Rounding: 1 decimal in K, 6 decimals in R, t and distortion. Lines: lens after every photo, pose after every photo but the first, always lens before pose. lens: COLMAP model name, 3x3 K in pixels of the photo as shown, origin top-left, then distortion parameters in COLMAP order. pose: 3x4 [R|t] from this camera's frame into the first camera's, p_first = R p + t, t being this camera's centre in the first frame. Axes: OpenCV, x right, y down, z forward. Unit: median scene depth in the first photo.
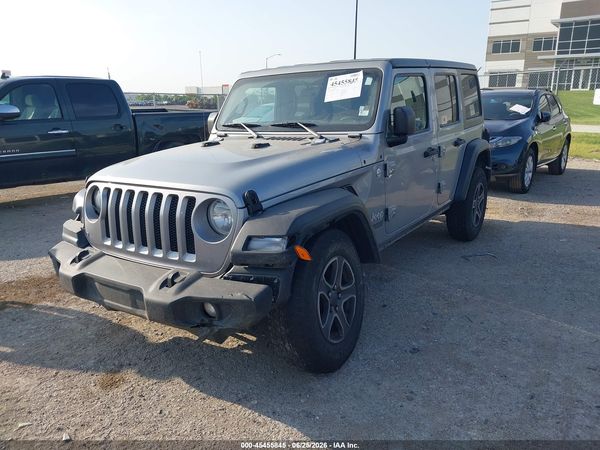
lens RADIAL K [[480.7, 0, 300.4], [0, 480.7, 234.1], [0, 0, 1]] dist [0.018147, -0.046757]
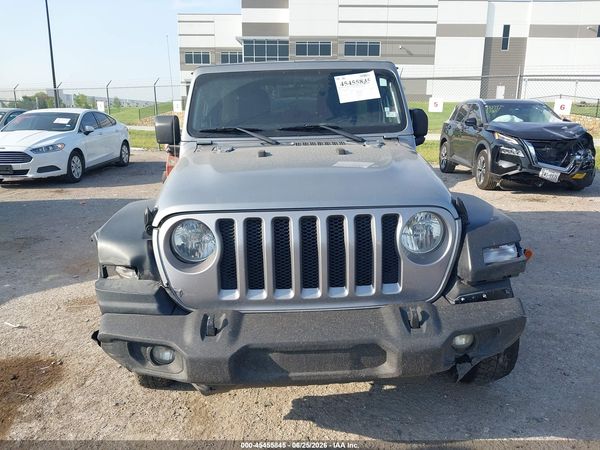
lens RADIAL K [[480.7, 0, 300.4], [0, 480.7, 234.1], [0, 0, 1]] dist [0.018147, -0.046757]
pose [[0.809543, -0.138815, 0.570413, -0.663261], [0.148262, 0.988489, 0.030141, -0.073717], [-0.568031, 0.060171, 0.820805, 0.344058]]
